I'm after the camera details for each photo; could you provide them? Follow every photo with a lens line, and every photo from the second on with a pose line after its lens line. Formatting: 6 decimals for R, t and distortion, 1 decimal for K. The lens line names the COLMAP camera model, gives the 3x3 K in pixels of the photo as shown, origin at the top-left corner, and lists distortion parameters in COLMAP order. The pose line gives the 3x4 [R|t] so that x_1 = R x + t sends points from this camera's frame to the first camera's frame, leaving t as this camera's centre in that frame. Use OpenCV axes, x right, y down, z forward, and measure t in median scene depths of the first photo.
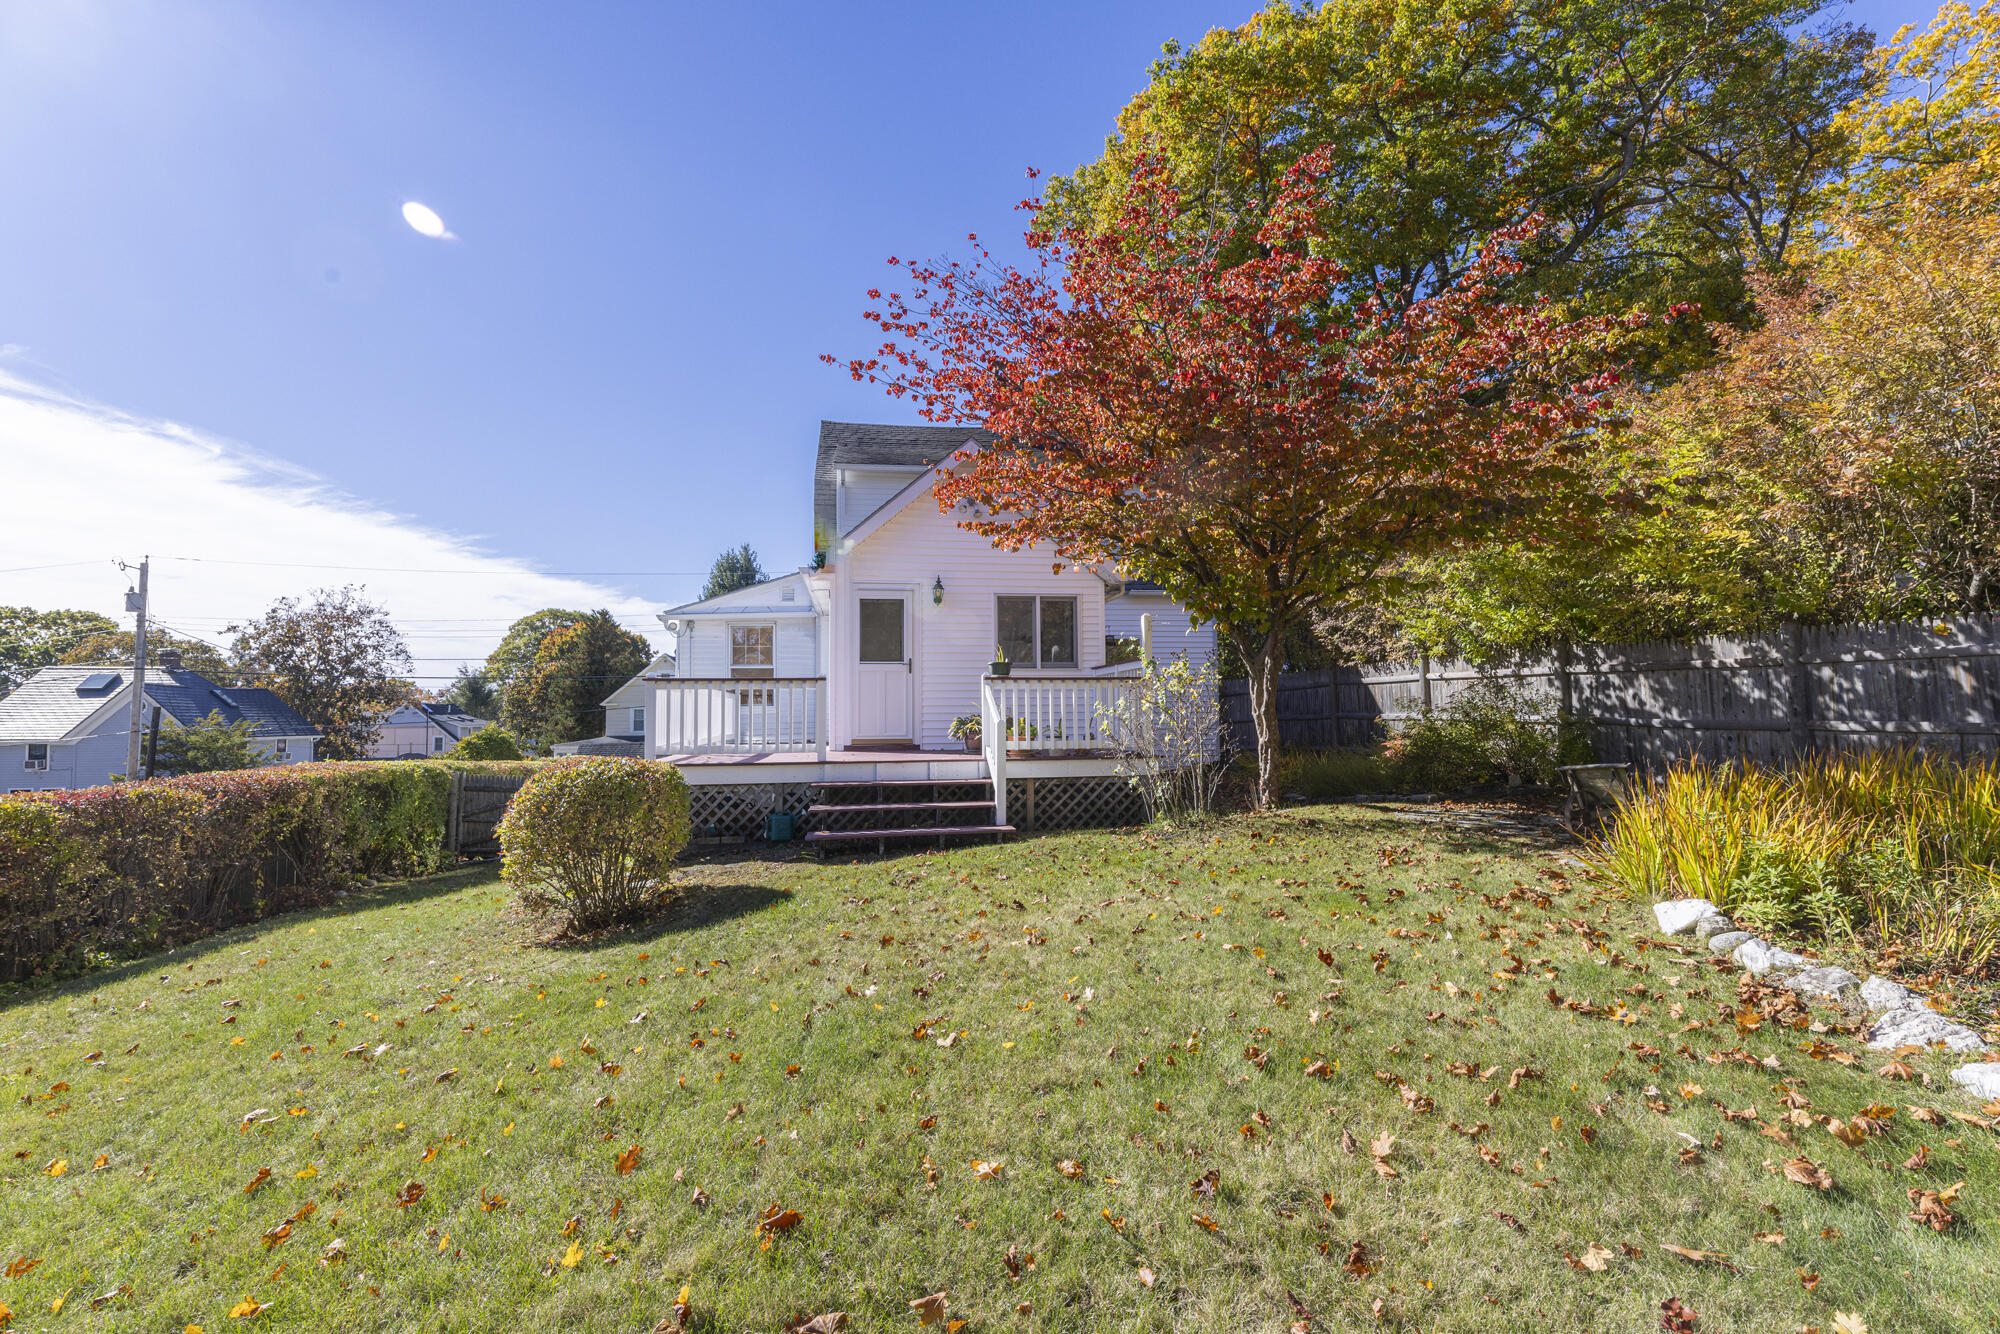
lens RADIAL K [[952.8, 0, 1000.0], [0, 952.8, 667.0], [0, 0, 1]] dist [-0.001107, -0.000013]
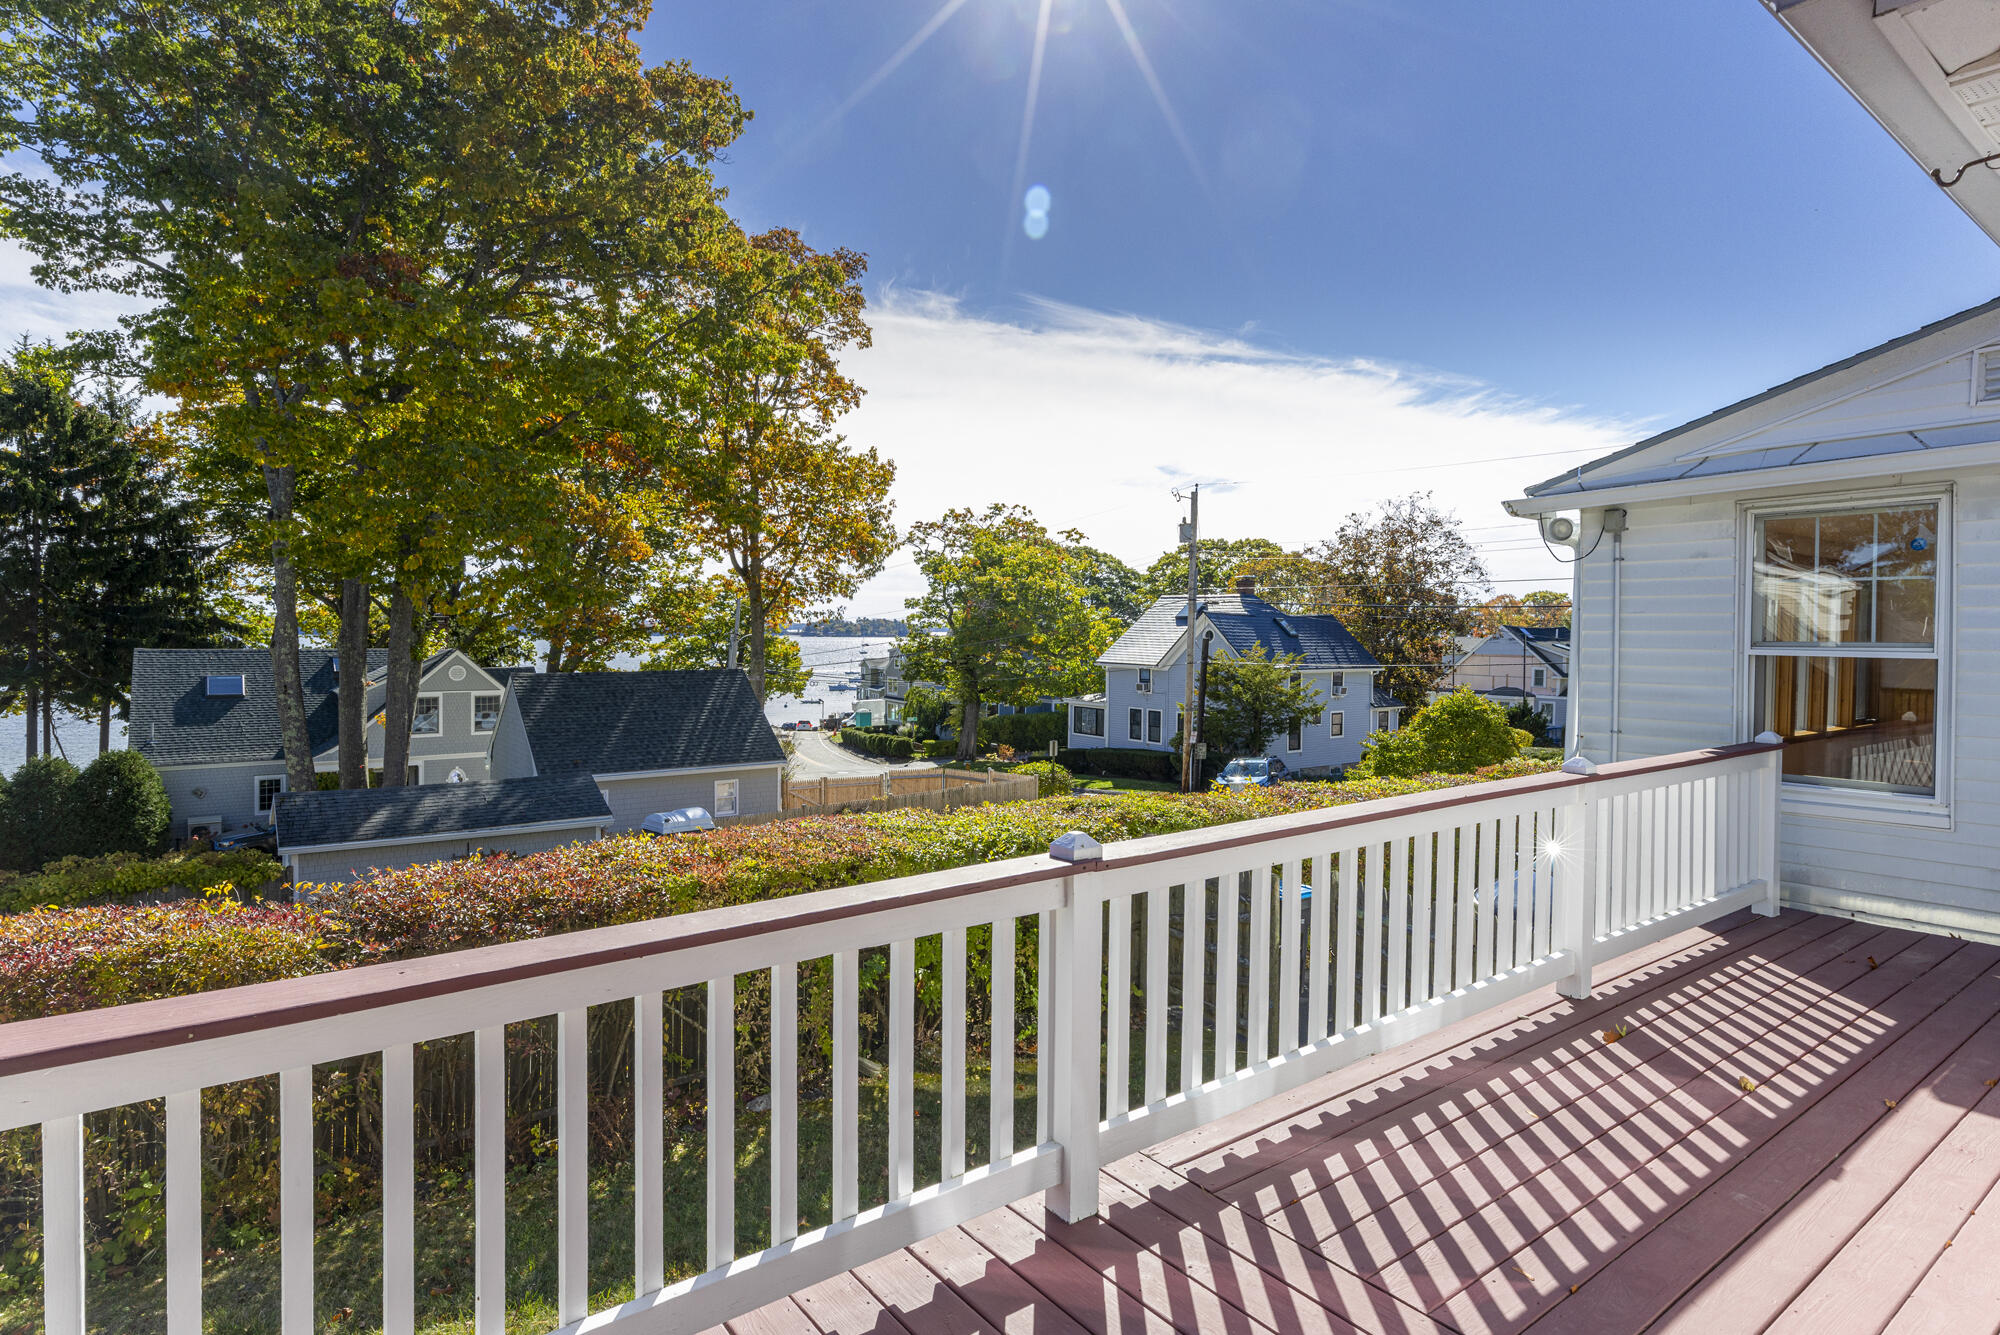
lens RADIAL K [[1028.8, 0, 996.0], [0, 1028.8, 646.5], [0, 0, 1]] dist [0.002708, 0.000709]
pose [[0.467822, 0.032131, -0.883238, -0.030561], [0.032098, 0.998062, 0.053310, -0.007566], [0.883240, -0.053289, 0.465884, 0.182681]]
